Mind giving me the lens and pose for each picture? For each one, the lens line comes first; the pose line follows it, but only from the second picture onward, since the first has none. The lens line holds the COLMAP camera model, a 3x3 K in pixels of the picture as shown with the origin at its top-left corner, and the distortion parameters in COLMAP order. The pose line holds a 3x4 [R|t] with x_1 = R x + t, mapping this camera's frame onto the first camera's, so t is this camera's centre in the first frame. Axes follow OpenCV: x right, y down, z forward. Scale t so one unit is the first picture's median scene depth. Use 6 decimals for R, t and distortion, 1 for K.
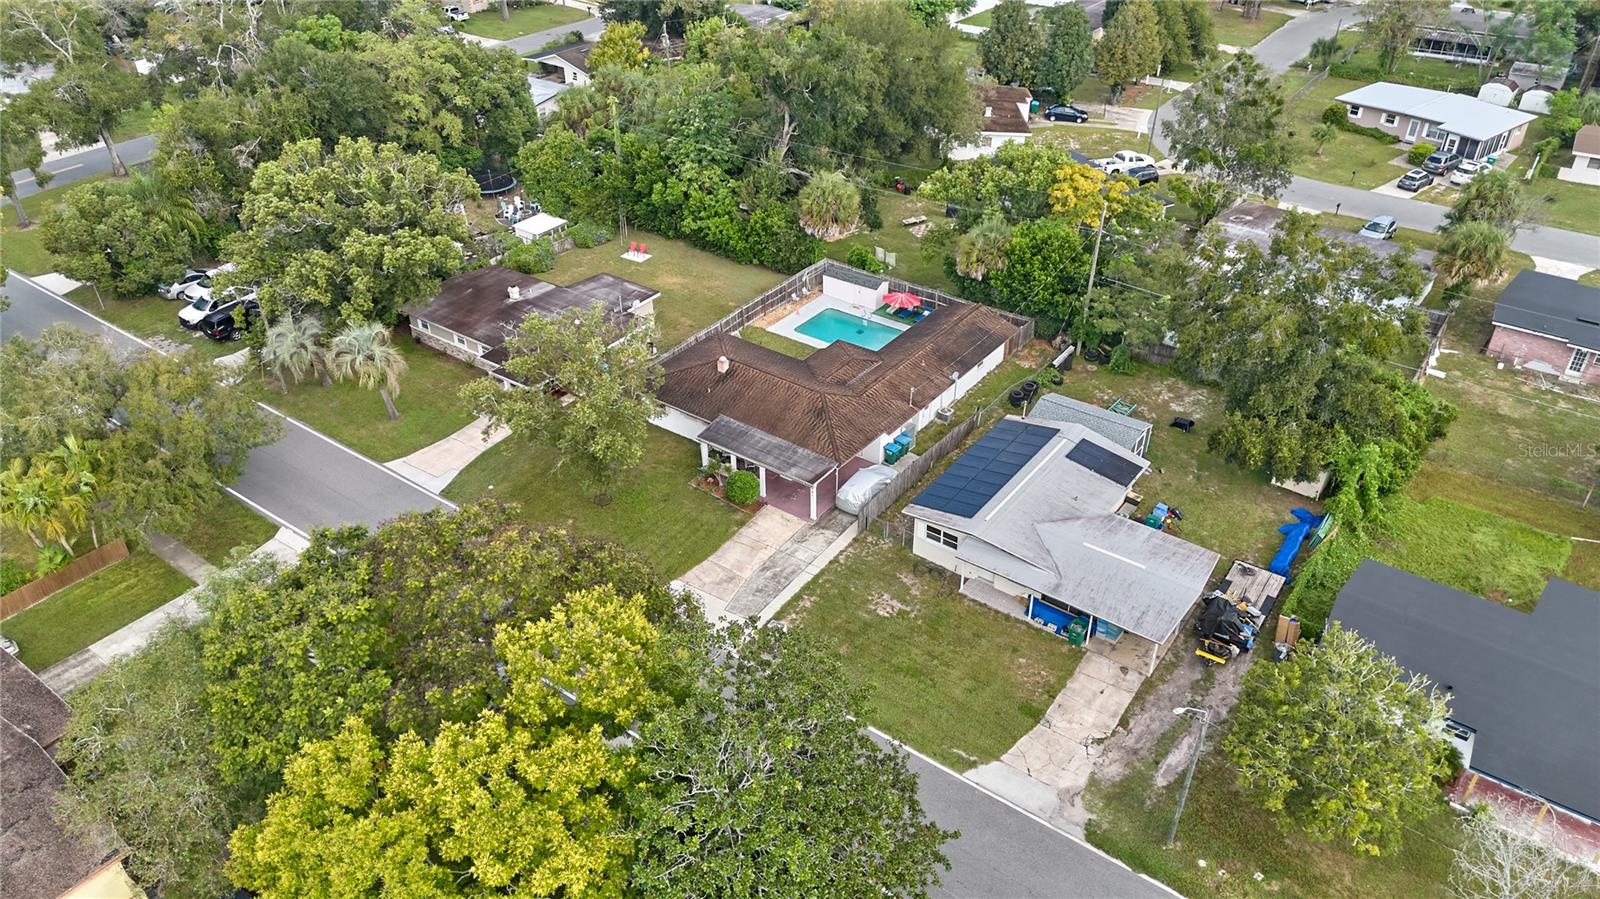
lens RADIAL K [[1120.8, 0, 801.2], [0, 1120.8, 444.1], [0, 0, 1]] dist [0.067735, -0.063015]
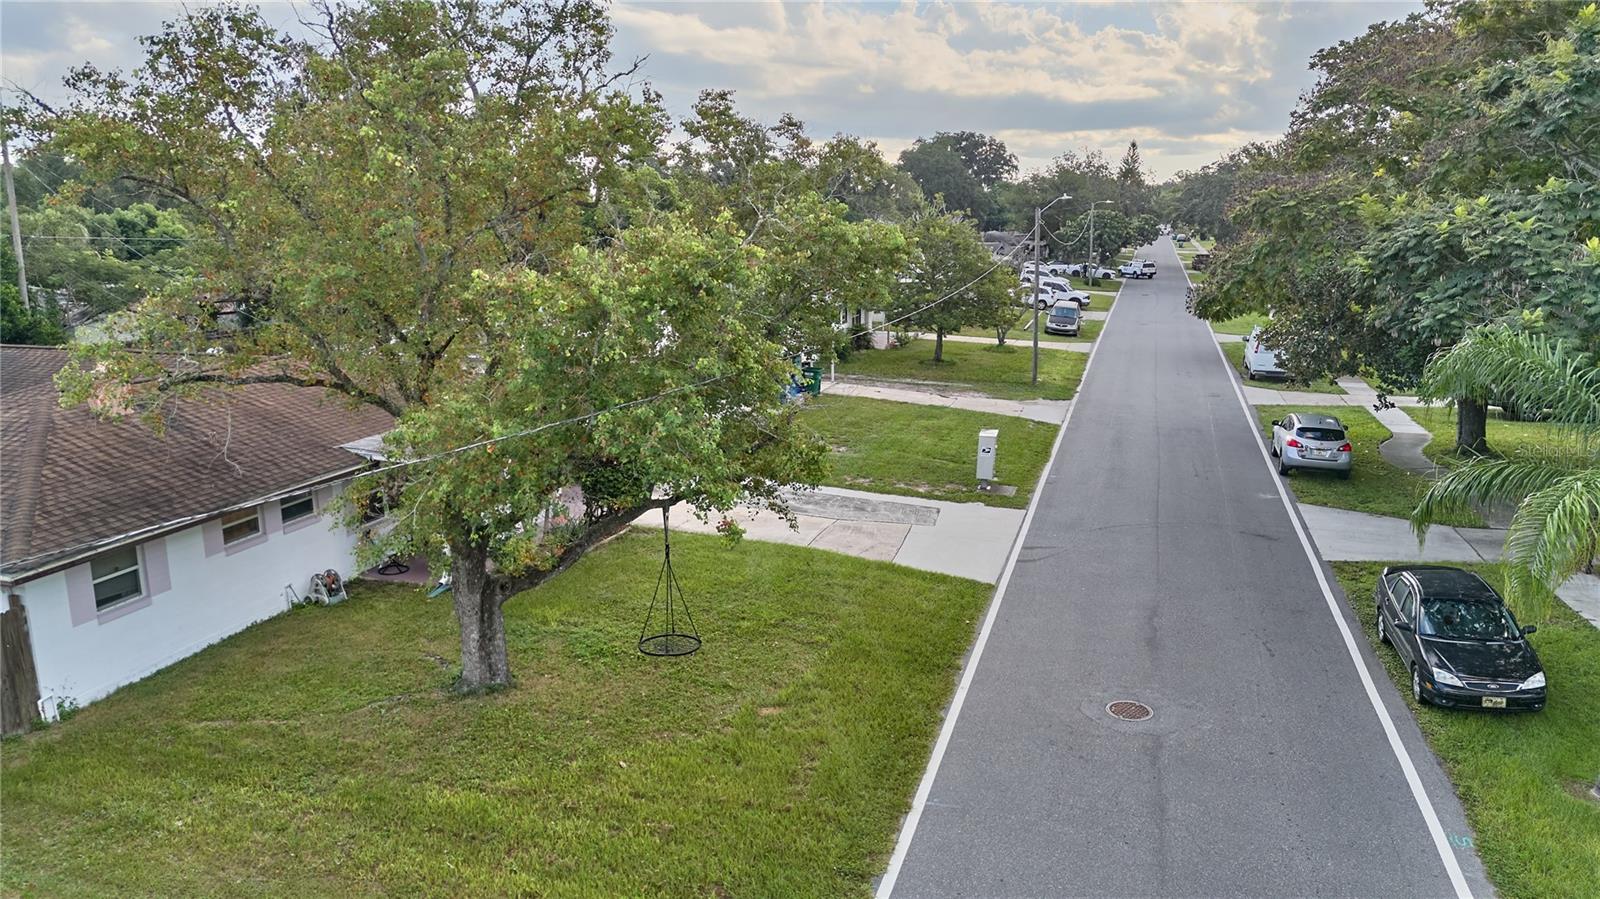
lens RADIAL K [[1120.8, 0, 800.6], [0, 1120.8, 451.5], [0, 0, 1]] dist [0.067735, -0.063015]
pose [[-0.328156, -0.196299, 0.924002, -0.415634], [0.528280, 0.772766, 0.351786, -0.068948], [-0.783092, 0.603573, -0.149887, 0.914966]]
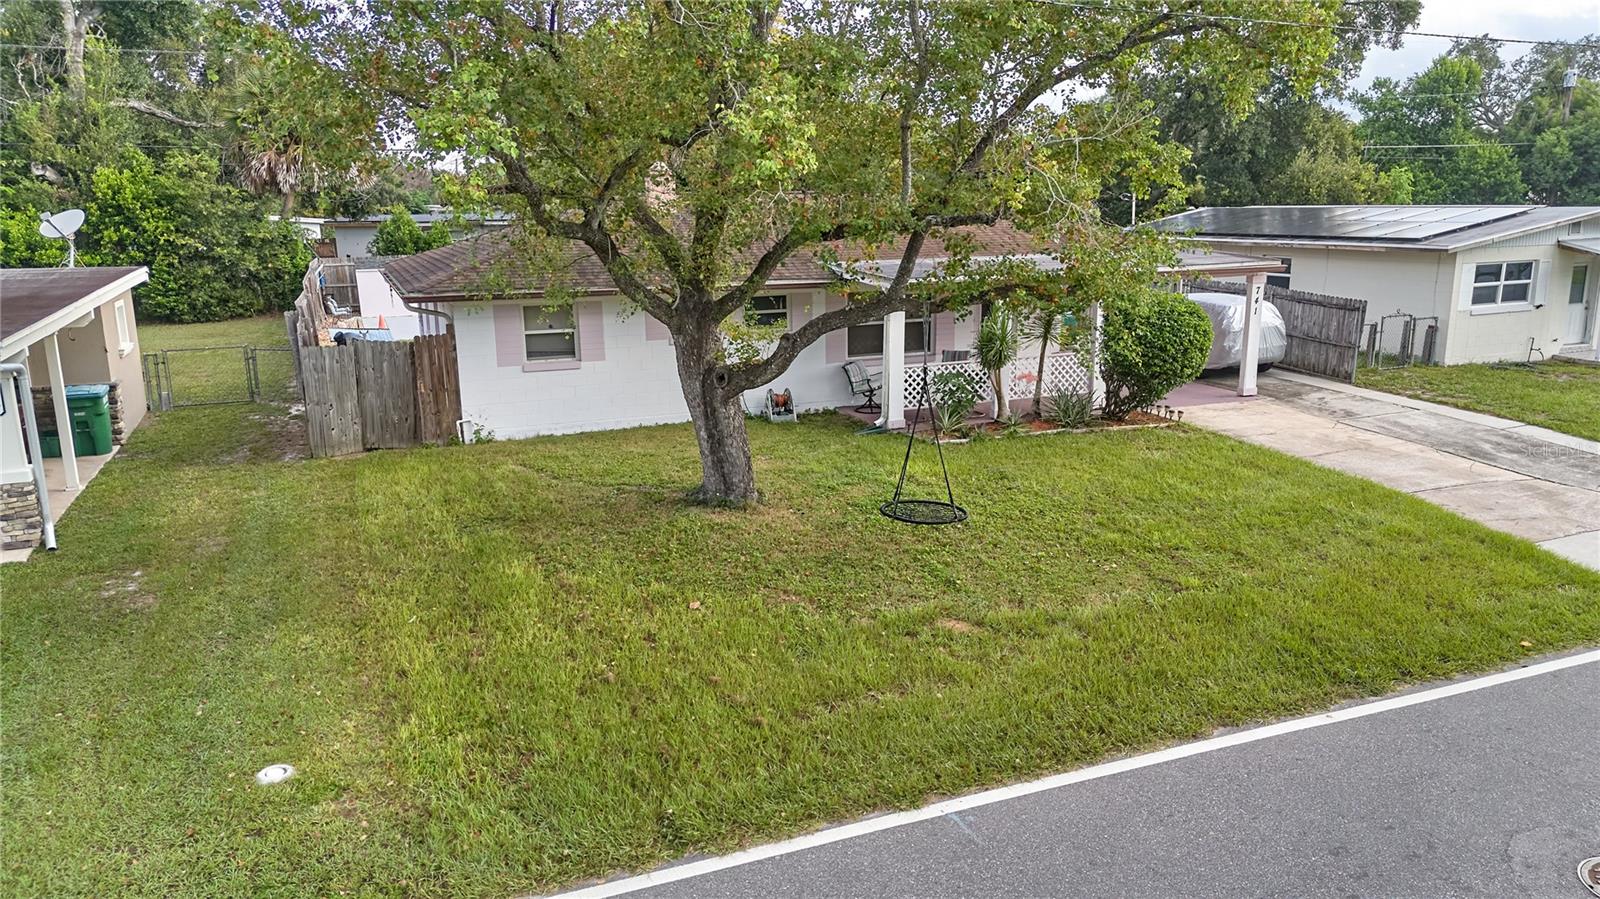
lens RADIAL K [[1120.8, 0, 799.3], [0, 1120.8, 449.2], [0, 0, 1]] dist [0.067735, -0.063015]
pose [[0.524157, -0.189829, 0.830195, -0.333885], [0.478091, 0.872322, -0.102388, 0.046074], [-0.704761, 0.450576, 0.547989, 0.831292]]
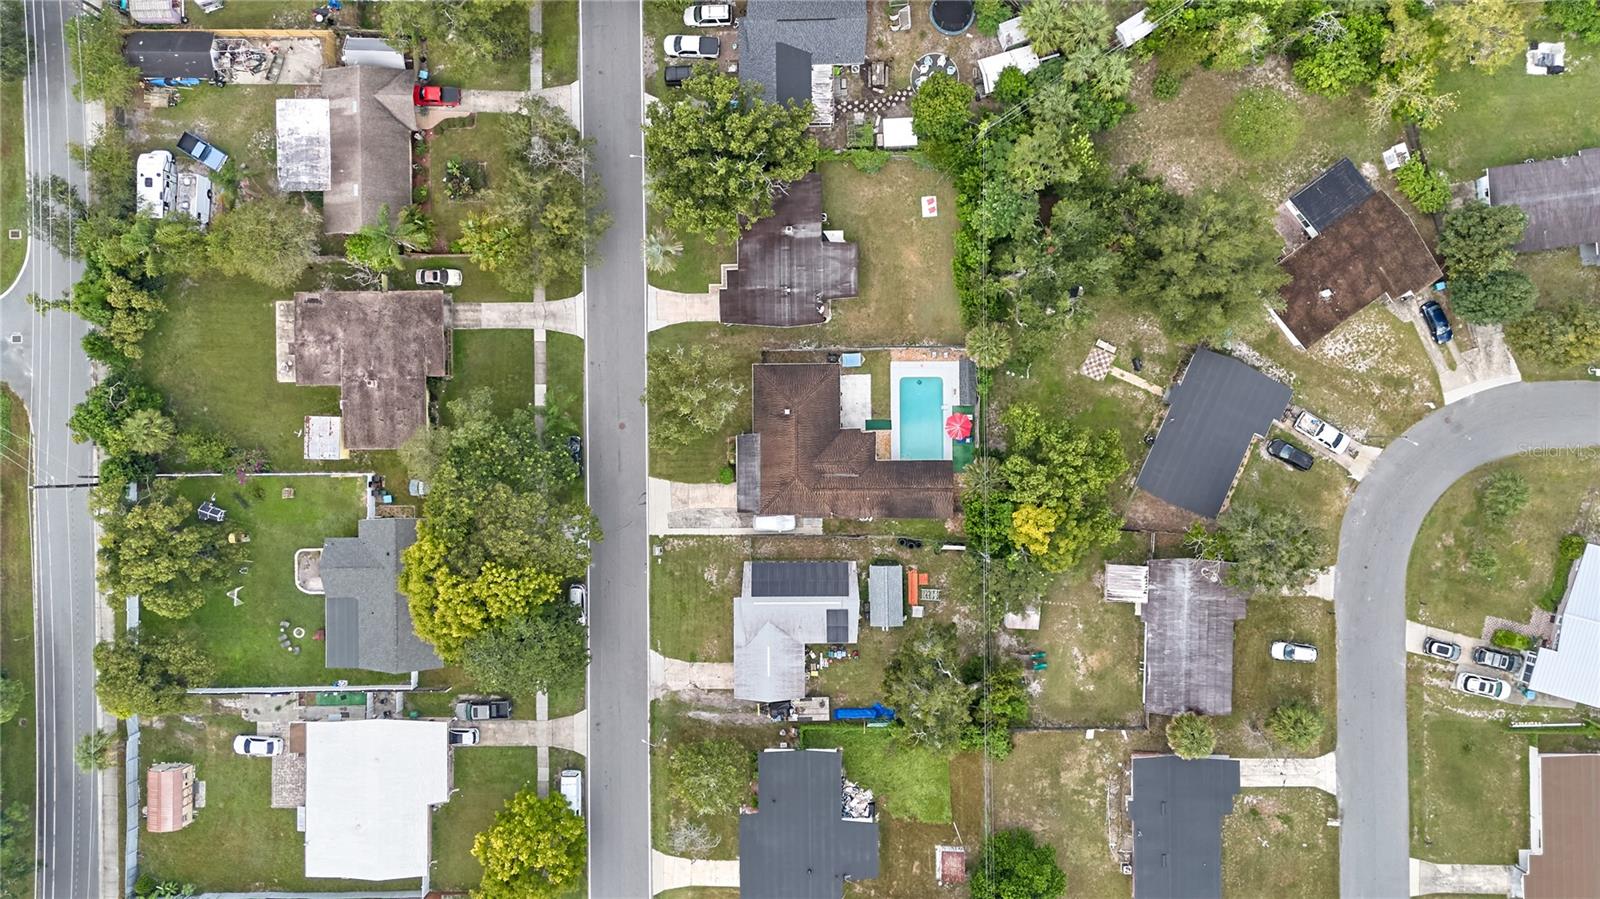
lens RADIAL K [[1120.8, 0, 802.4], [0, 1120.8, 452.6], [0, 0, 1]] dist [0.067735, -0.063015]
pose [[0.596925, 0.802231, -0.010308, 0.012367], [-0.422418, 0.325184, 0.846060, -1.513937], [0.682088, -0.500680, 0.532988, 0.073215]]
